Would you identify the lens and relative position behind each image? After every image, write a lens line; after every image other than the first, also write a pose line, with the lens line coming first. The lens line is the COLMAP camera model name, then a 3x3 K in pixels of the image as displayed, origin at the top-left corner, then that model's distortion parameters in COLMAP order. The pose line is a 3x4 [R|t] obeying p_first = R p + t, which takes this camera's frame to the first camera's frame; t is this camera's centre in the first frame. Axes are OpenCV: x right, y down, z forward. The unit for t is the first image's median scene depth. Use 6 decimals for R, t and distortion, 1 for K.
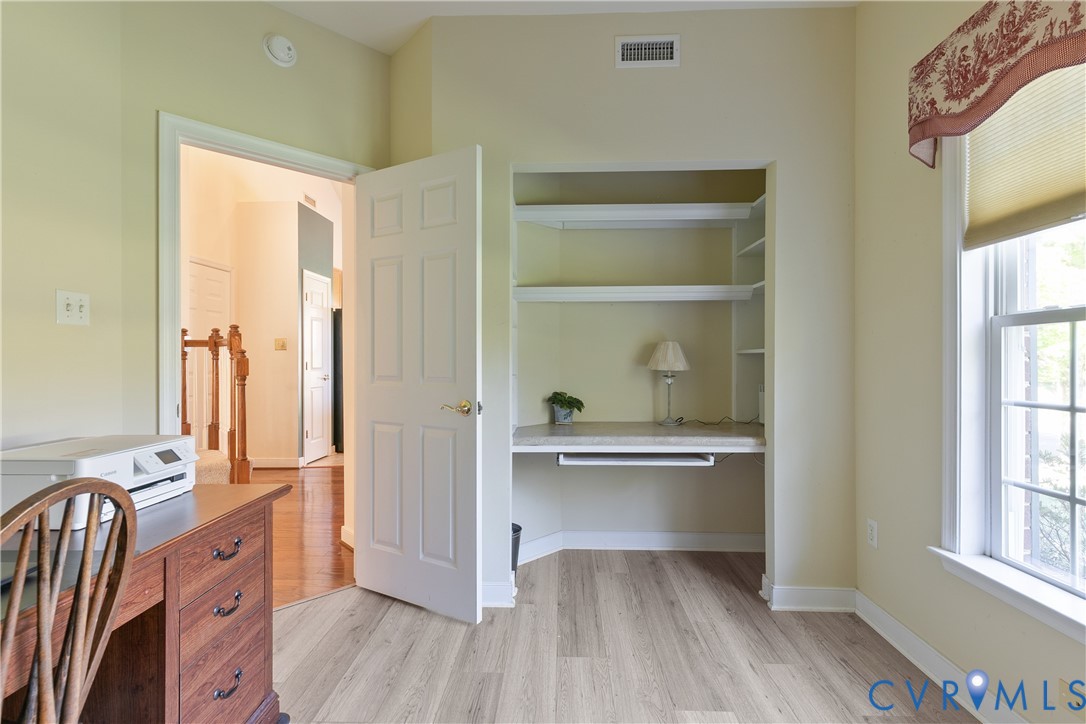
lens RADIAL K [[491.9, 0, 541.4], [0, 491.9, 357.9], [0, 0, 1]] dist [0.007223, -0.000363]
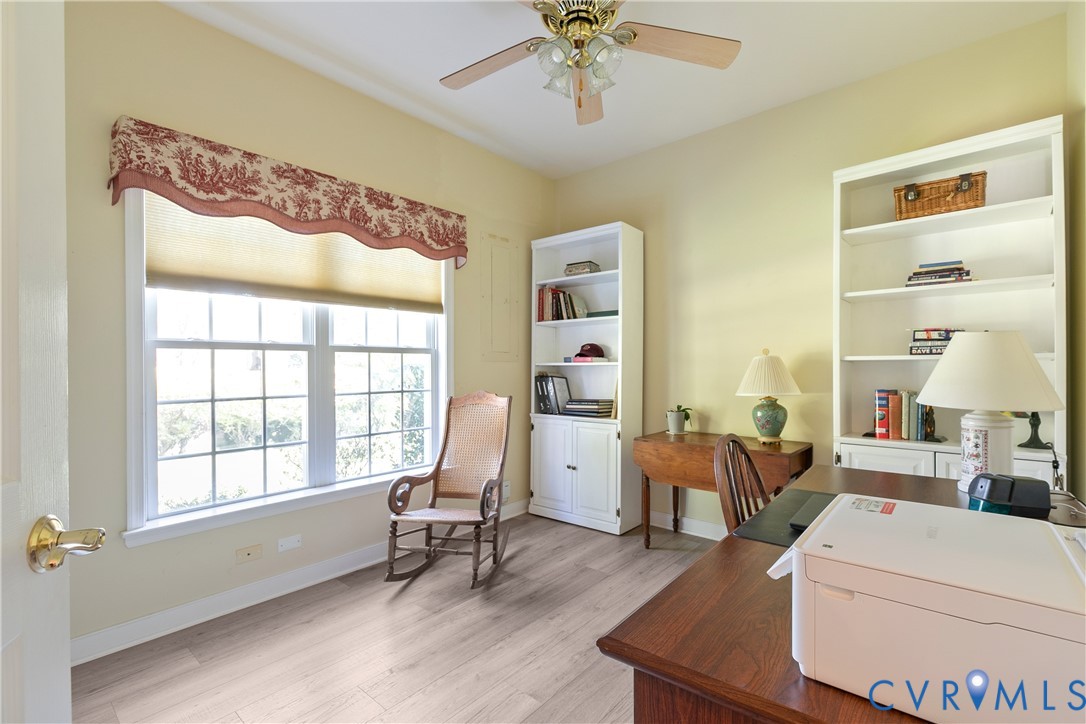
lens RADIAL K [[491.9, 0, 543.3], [0, 491.9, 364.5], [0, 0, 1]] dist [0.007223, -0.000363]
pose [[-0.787205, 0.001122, 0.616691, -0.825776], [0.004625, 0.999981, 0.004084, -0.020931], [-0.616675, 0.006067, -0.787195, 1.543777]]
